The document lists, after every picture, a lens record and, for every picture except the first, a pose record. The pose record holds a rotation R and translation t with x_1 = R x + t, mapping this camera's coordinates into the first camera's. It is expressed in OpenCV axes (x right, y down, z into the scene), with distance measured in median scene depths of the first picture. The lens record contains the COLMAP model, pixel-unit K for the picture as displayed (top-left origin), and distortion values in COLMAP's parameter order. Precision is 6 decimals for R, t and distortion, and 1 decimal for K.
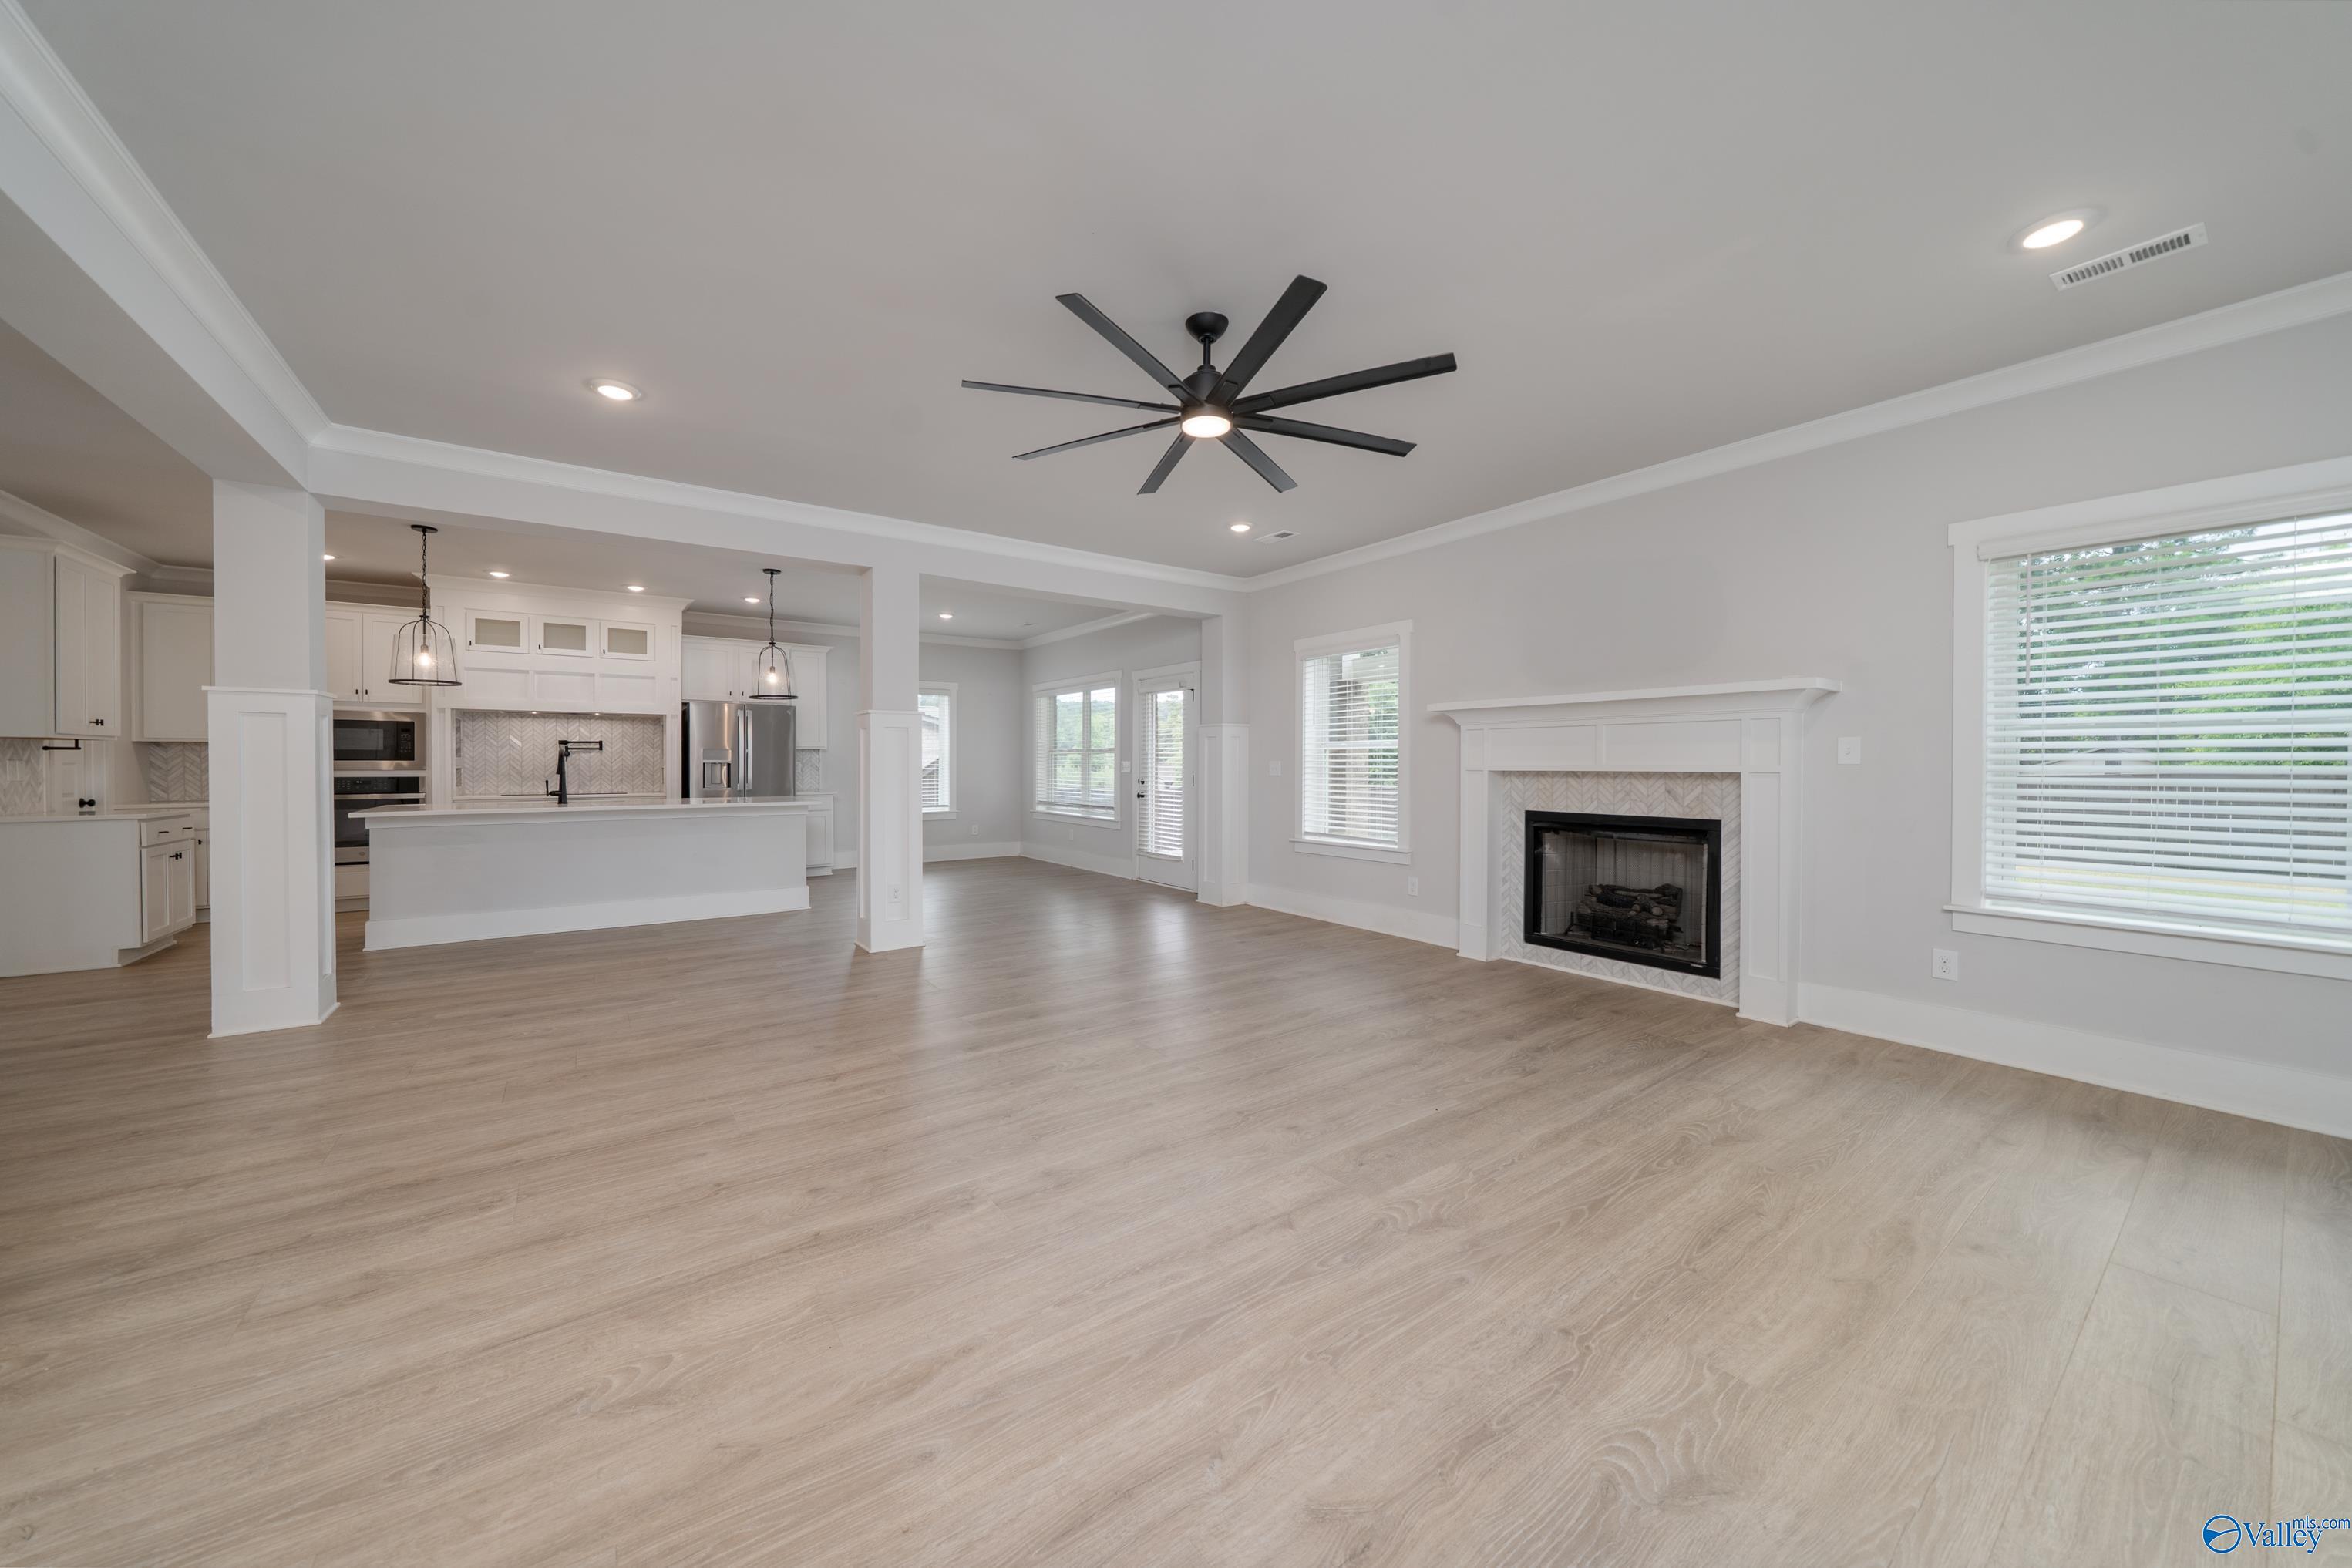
lens RADIAL K [[822.3, 0, 1183.1], [0, 822.3, 765.4], [0, 0, 1]] dist [-0.004486, 0.001134]
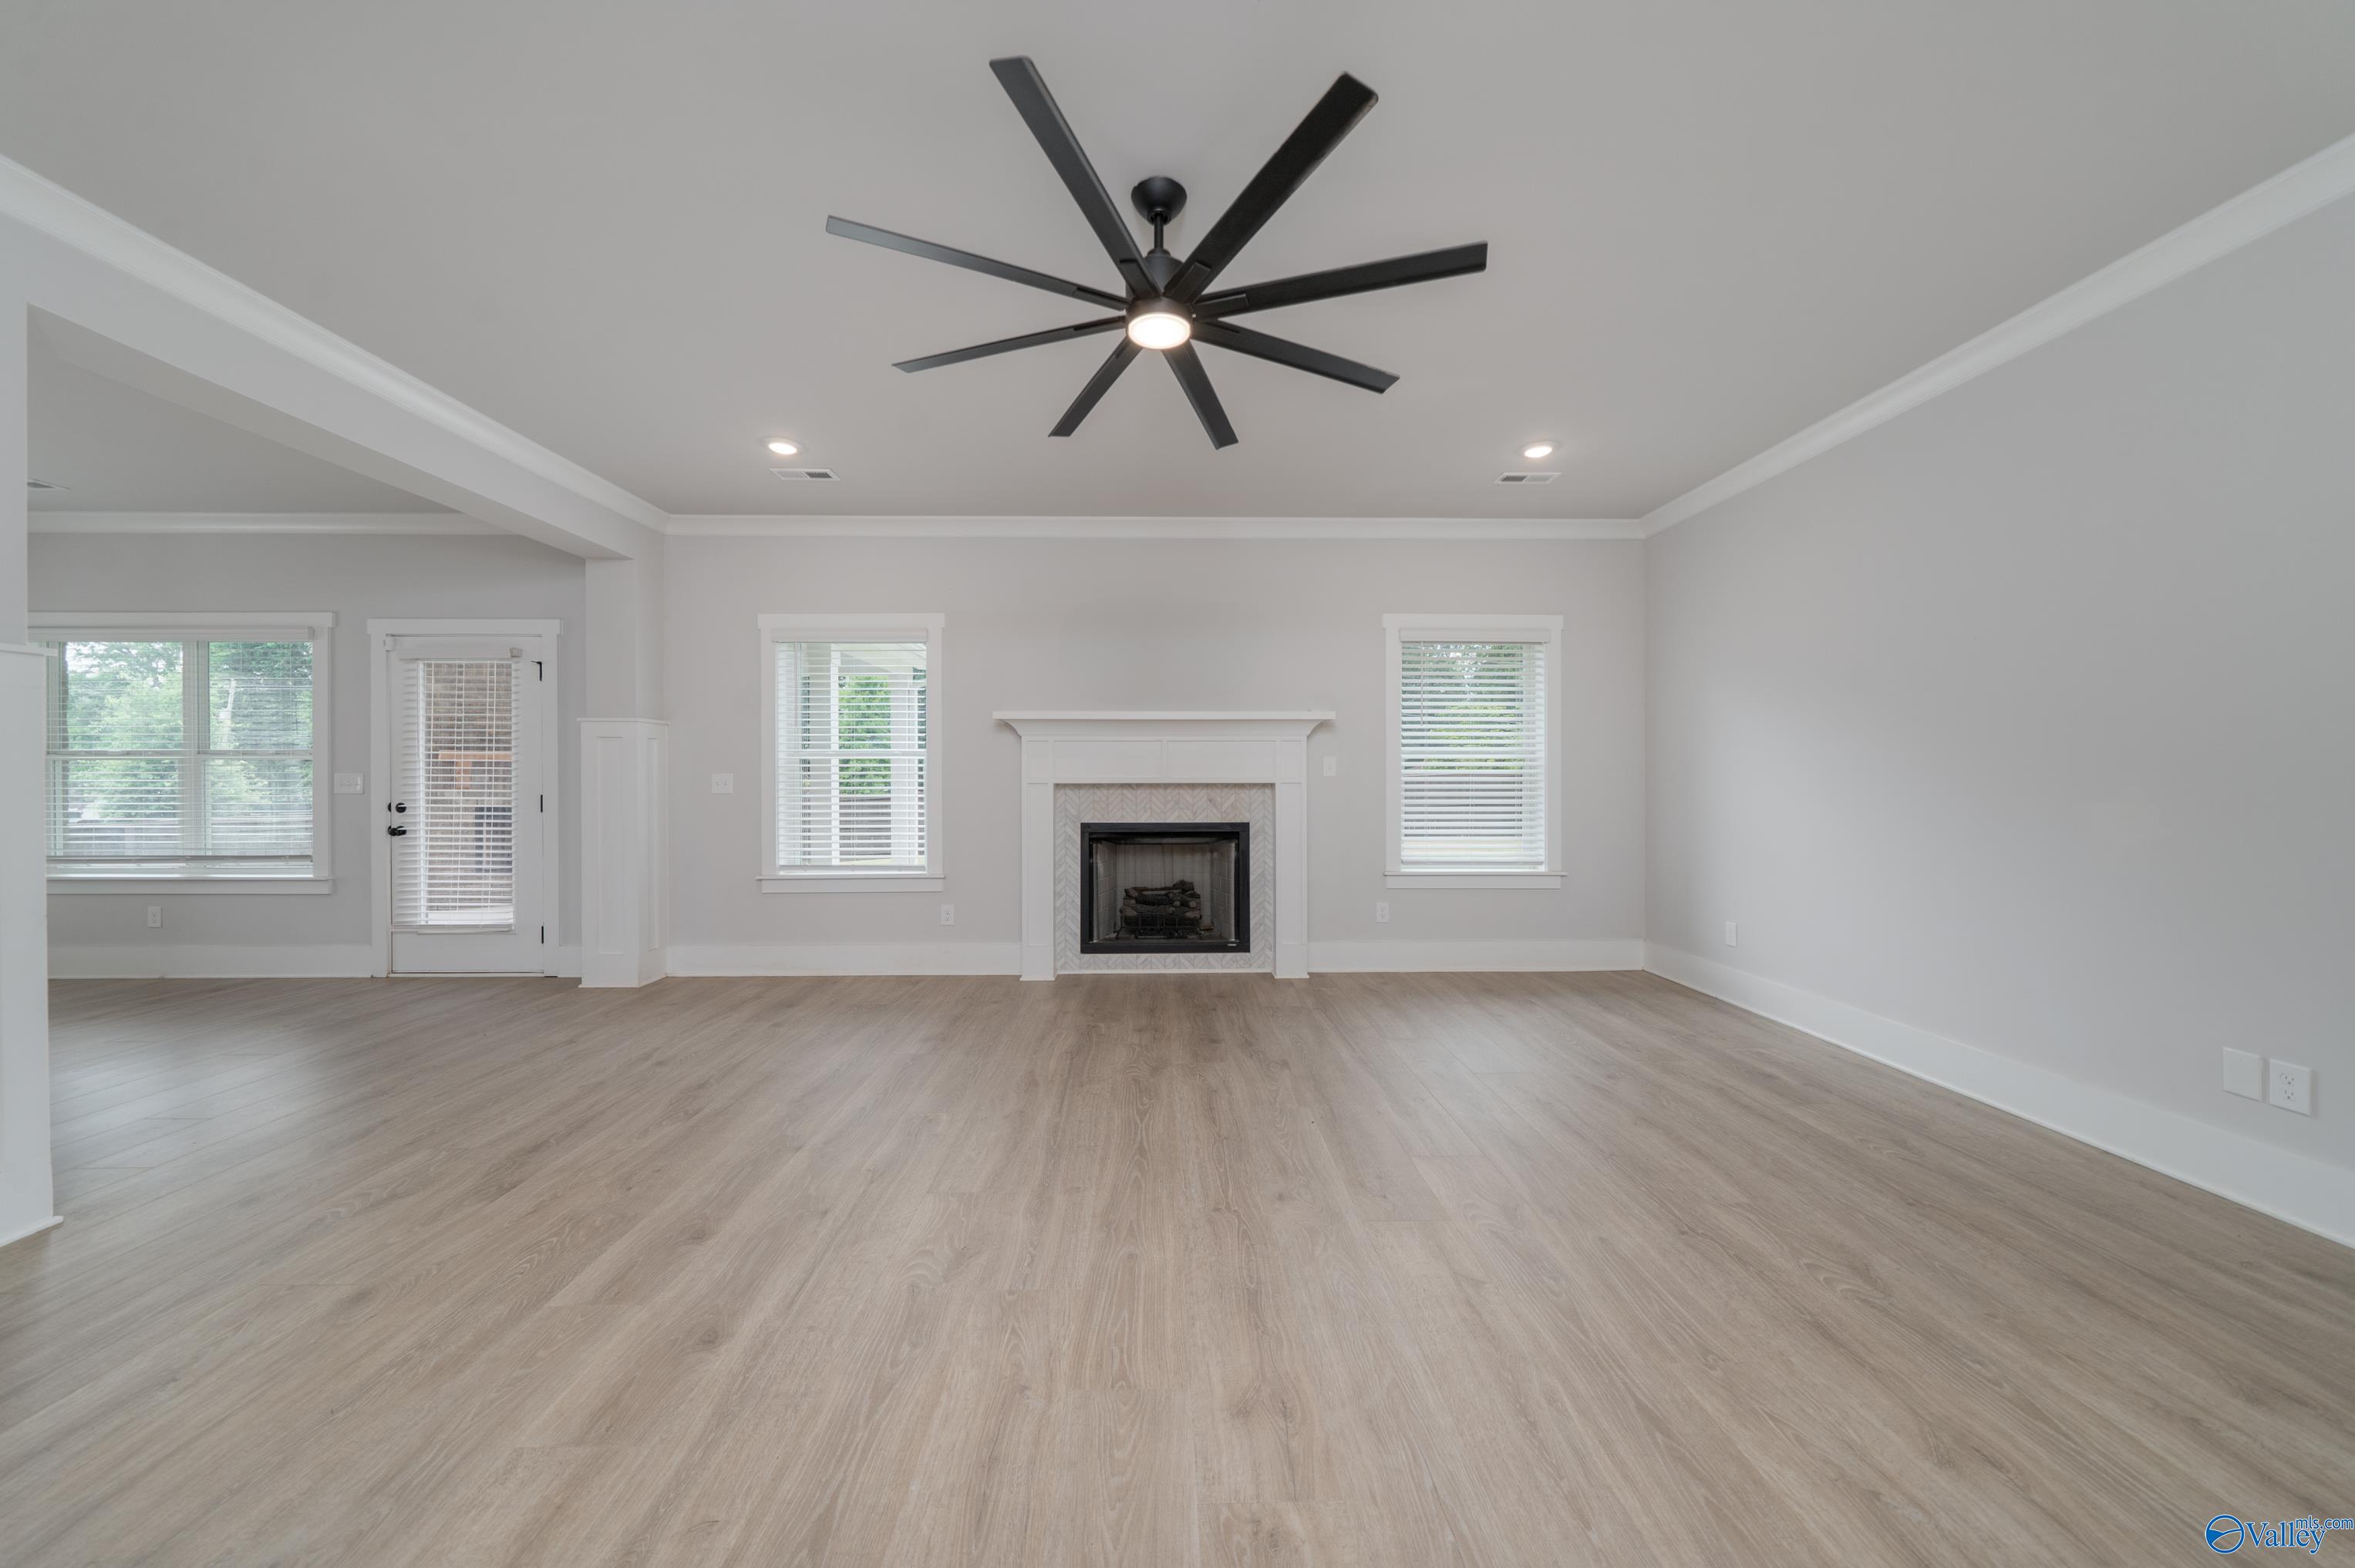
lens RADIAL K [[823.2, 0, 1188.8], [0, 823.2, 780.0], [0, 0, 1]] dist [-0.004486, 0.001134]
pose [[0.567382, -0.003820, 0.823446, -0.376936], [0.004051, 0.999990, 0.001847, 0.001575], [-0.823445, 0.002288, 0.567392, 0.353297]]
